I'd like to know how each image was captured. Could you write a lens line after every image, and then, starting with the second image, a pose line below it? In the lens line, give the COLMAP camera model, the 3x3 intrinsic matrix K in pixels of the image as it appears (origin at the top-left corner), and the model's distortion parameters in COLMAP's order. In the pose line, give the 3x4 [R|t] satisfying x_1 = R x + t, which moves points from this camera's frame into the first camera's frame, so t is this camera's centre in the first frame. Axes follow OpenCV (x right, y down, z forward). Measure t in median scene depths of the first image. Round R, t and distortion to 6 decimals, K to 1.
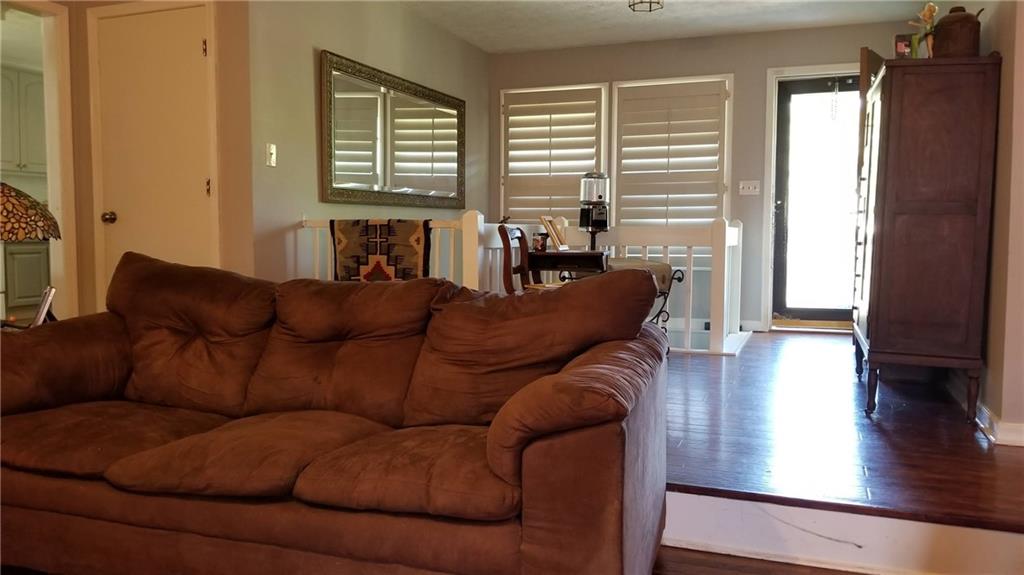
lens RADIAL K [[800.8, 0, 532.9], [0, 800.8, 286.0], [0, 0, 1]] dist [0.073562, -0.133495]
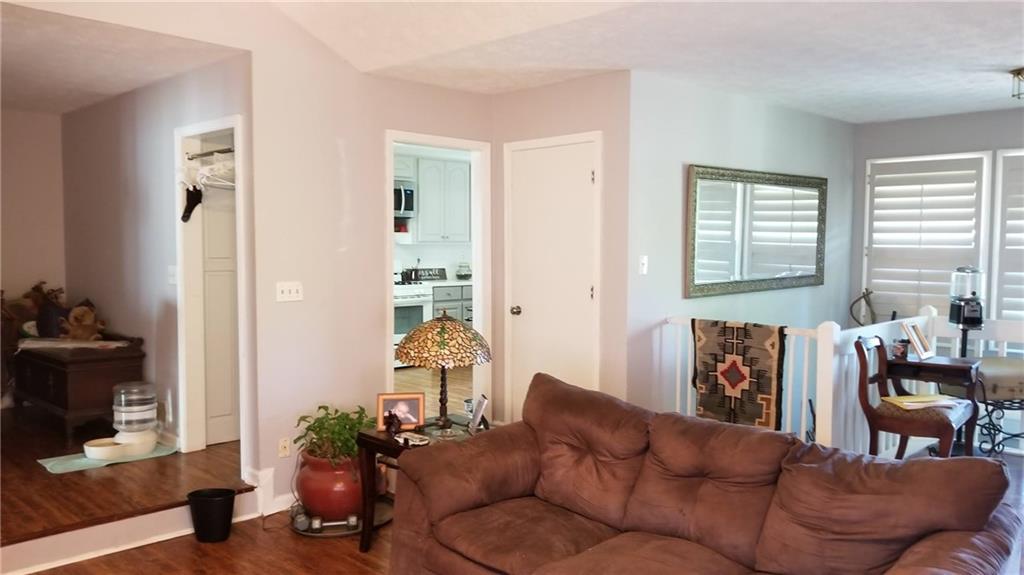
lens RADIAL K [[800.8, 0, 529.8], [0, 800.8, 297.7], [0, 0, 1]] dist [0.073562, -0.133495]
pose [[0.905767, 0.026978, -0.422917, 0.015105], [-0.026099, 0.999628, 0.007869, -0.117416], [0.422973, 0.003911, 0.906134, -0.107403]]
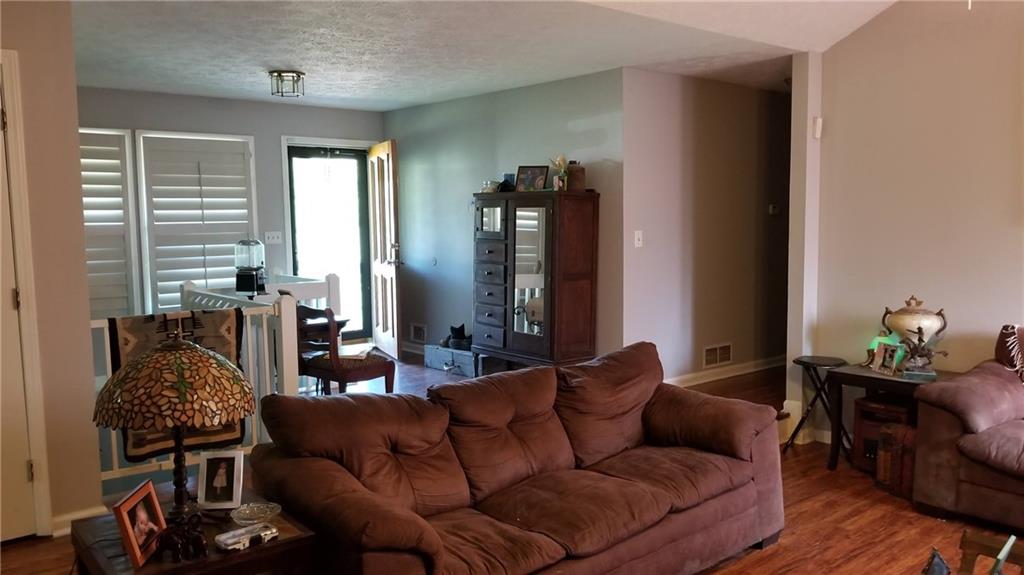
lens RADIAL K [[800.8, 0, 523.5], [0, 800.8, 296.4], [0, 0, 1]] dist [0.073562, -0.133495]
pose [[0.494169, -0.098319, 0.863788, -0.805956], [0.069532, 0.994871, 0.073461, -0.143134], [-0.866581, 0.023759, 0.498471, 0.179727]]
